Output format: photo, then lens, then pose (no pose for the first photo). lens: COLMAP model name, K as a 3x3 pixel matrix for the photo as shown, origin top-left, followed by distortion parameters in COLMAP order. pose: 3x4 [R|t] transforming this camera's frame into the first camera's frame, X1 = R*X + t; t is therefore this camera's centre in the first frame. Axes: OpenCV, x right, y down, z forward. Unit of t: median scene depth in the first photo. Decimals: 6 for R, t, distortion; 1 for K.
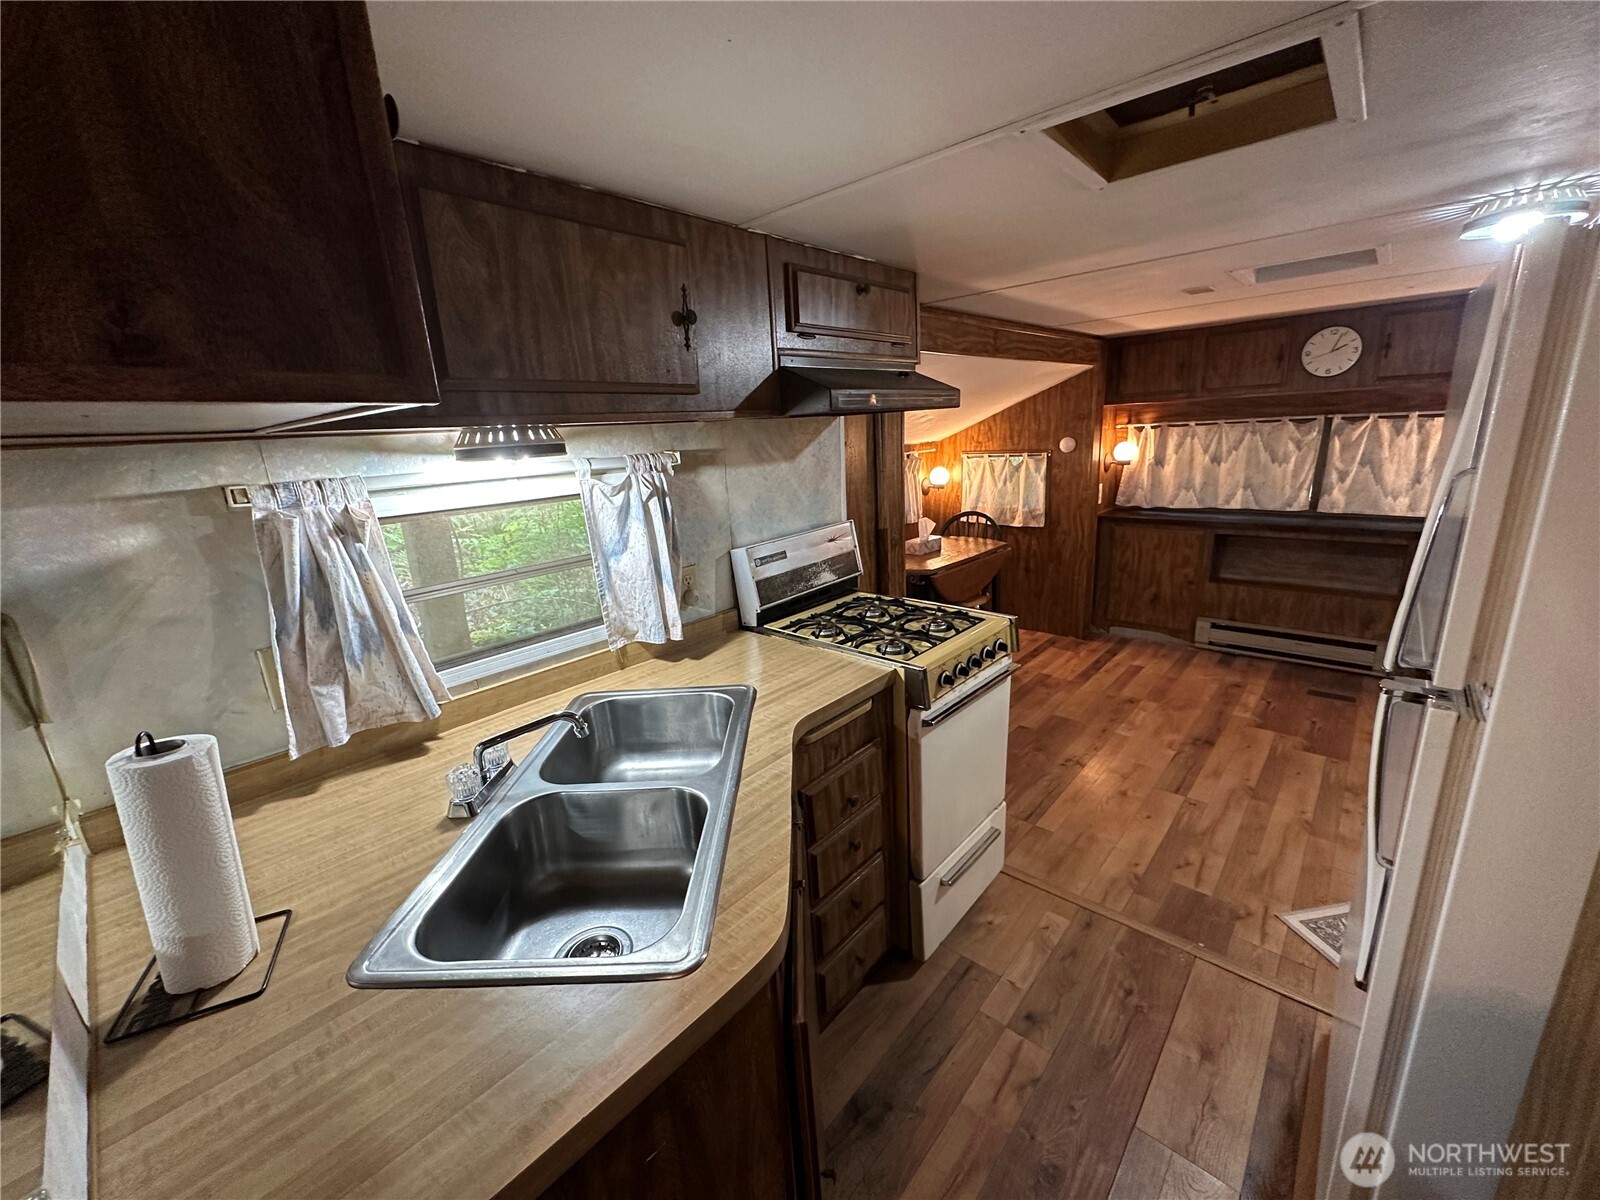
lens RADIAL K [[640.9, 0, 800.1], [0, 640.9, 600.7], [0, 0, 1]] dist [-0.002181, 0.000642]
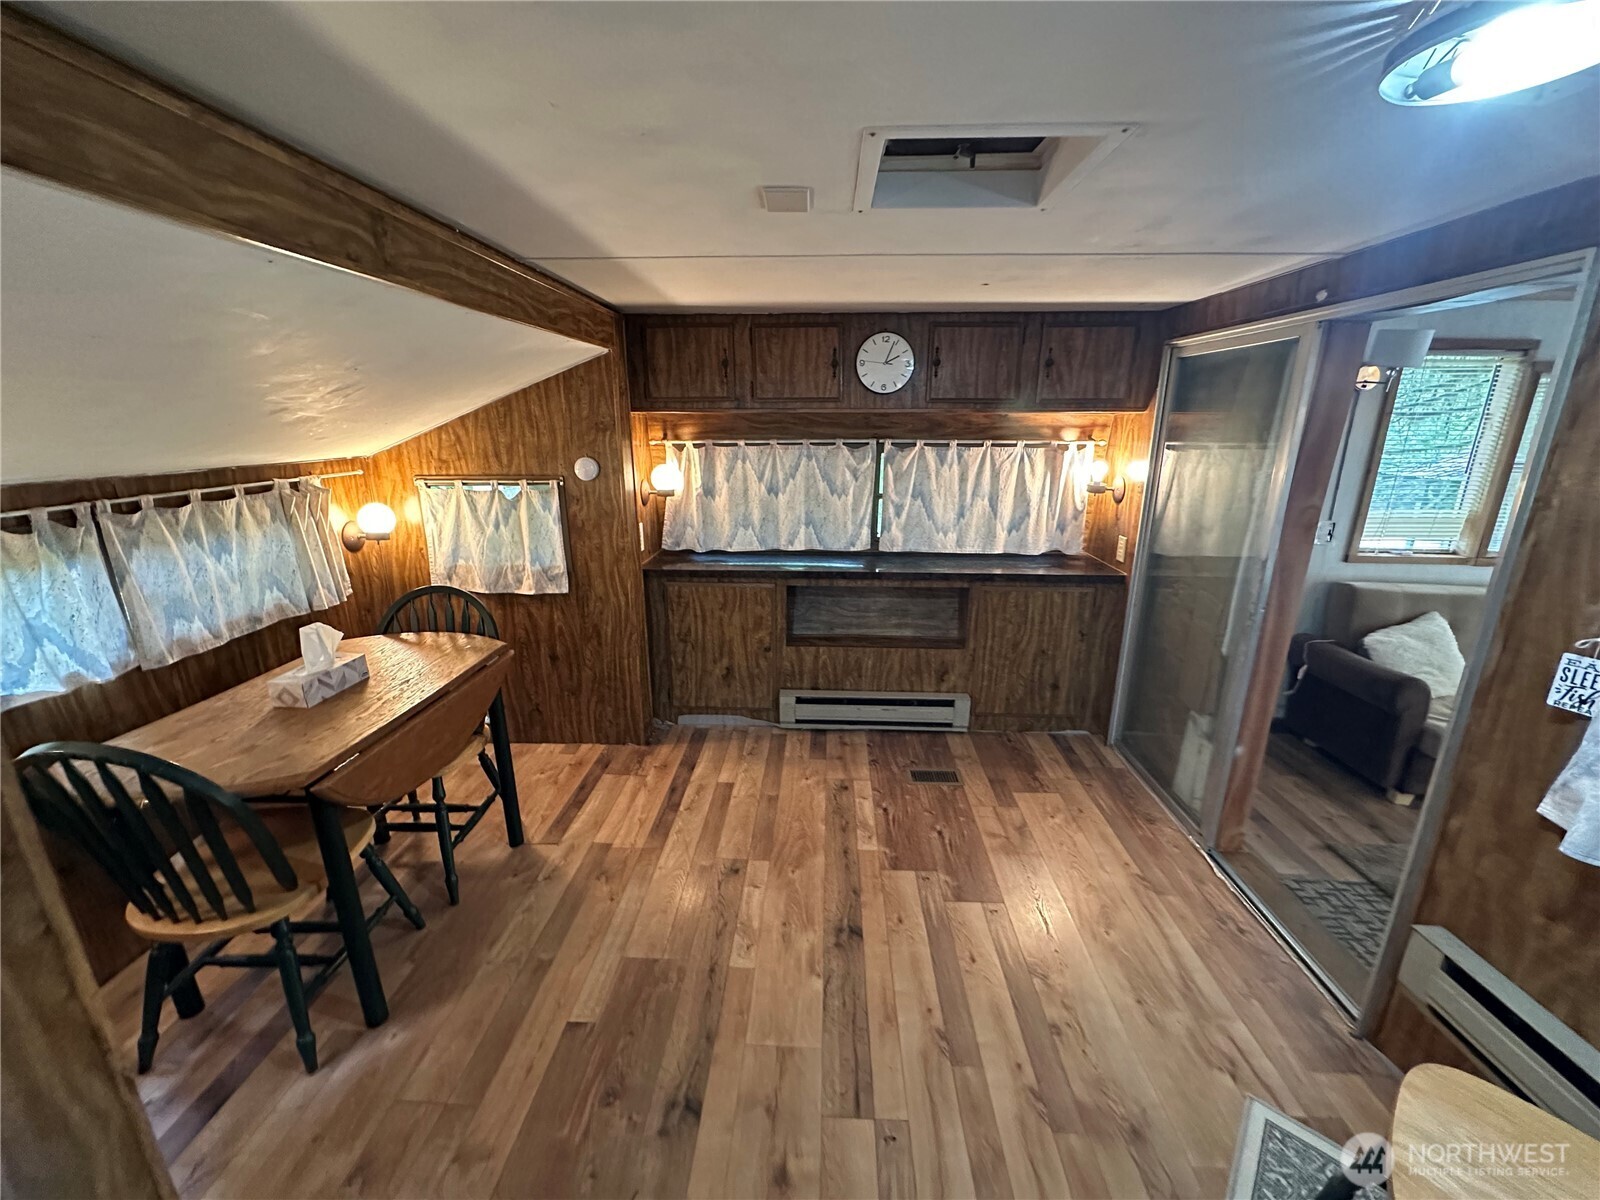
lens RADIAL K [[640.9, 0, 799.1], [0, 640.9, 602.7], [0, 0, 1]] dist [-0.002181, 0.000642]
pose [[0.770354, -0.123075, 0.625626, 0.165877], [0.124728, 0.991325, 0.041435, -0.112908], [-0.625298, 0.046113, 0.779022, 0.377219]]
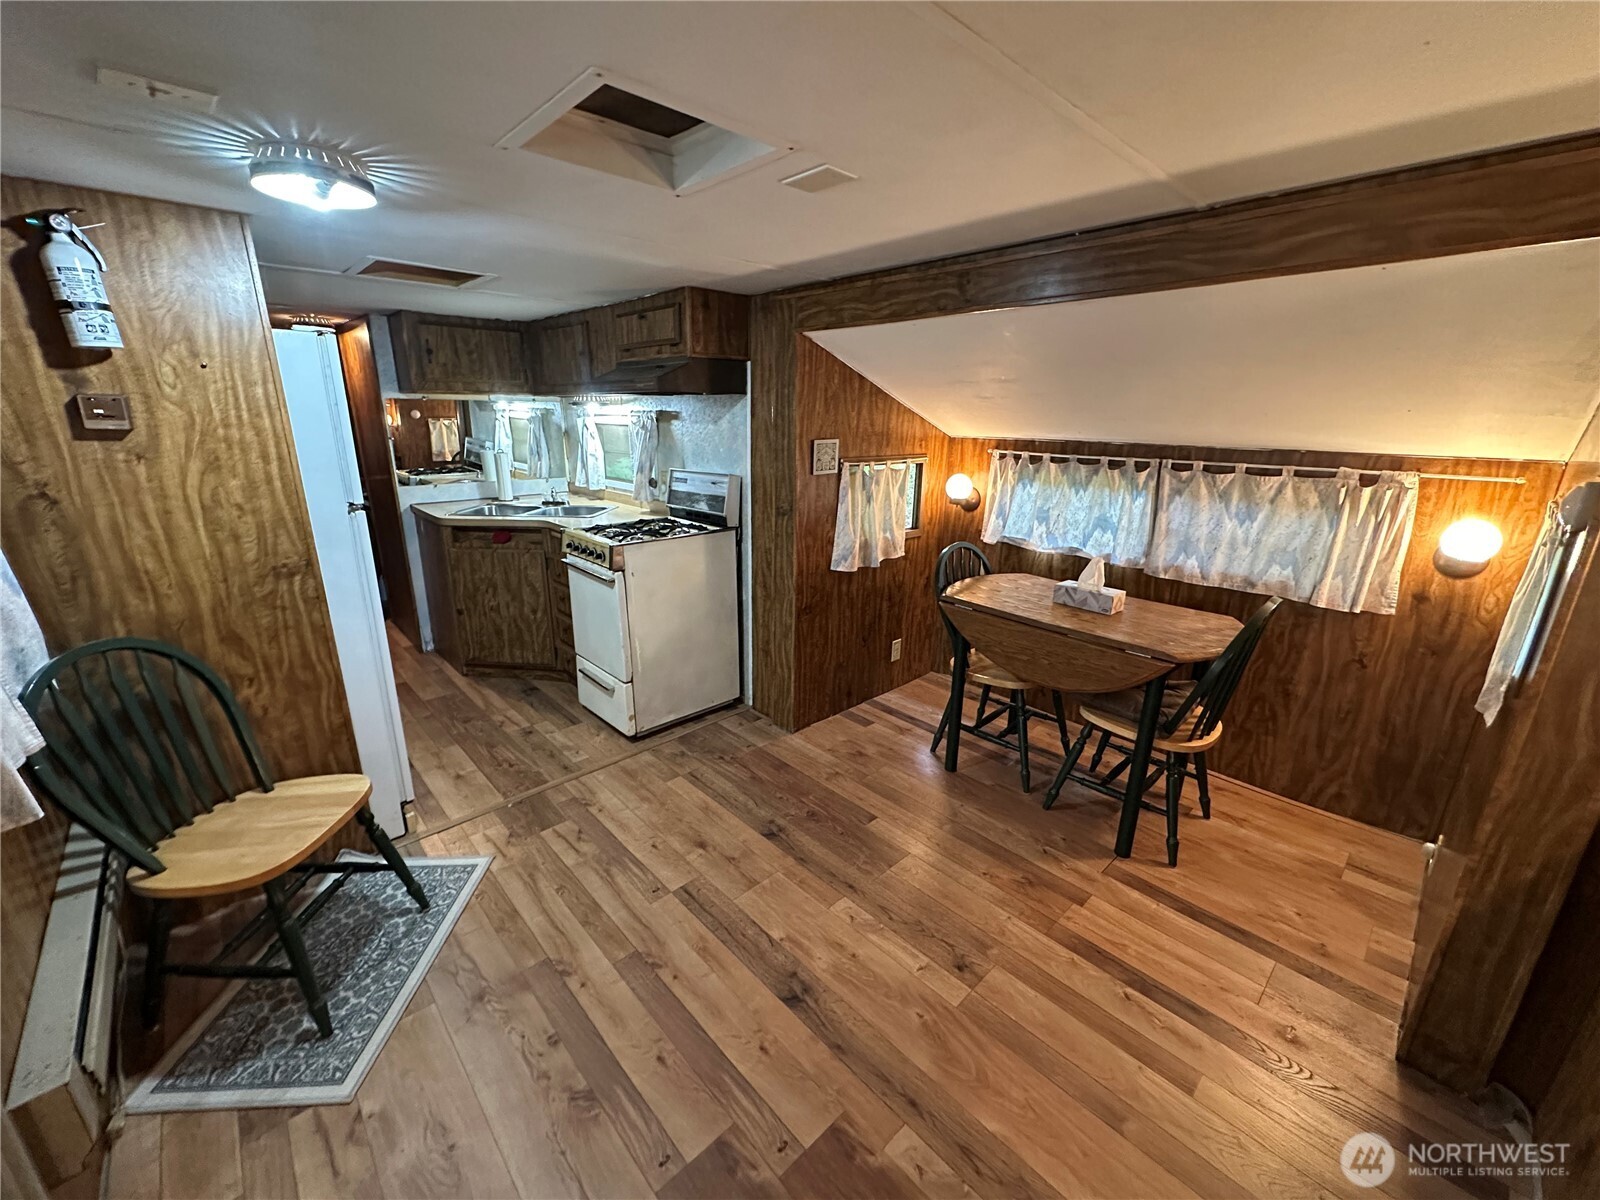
lens RADIAL K [[640.9, 0, 800.4], [0, 640.9, 604.0], [0, 0, 1]] dist [-0.002181, 0.000642]
pose [[-0.085609, 0.336491, -0.937787, 0.786172], [-0.268479, 0.898634, 0.346952, -0.215719], [0.959474, 0.281478, 0.013409, 0.674621]]
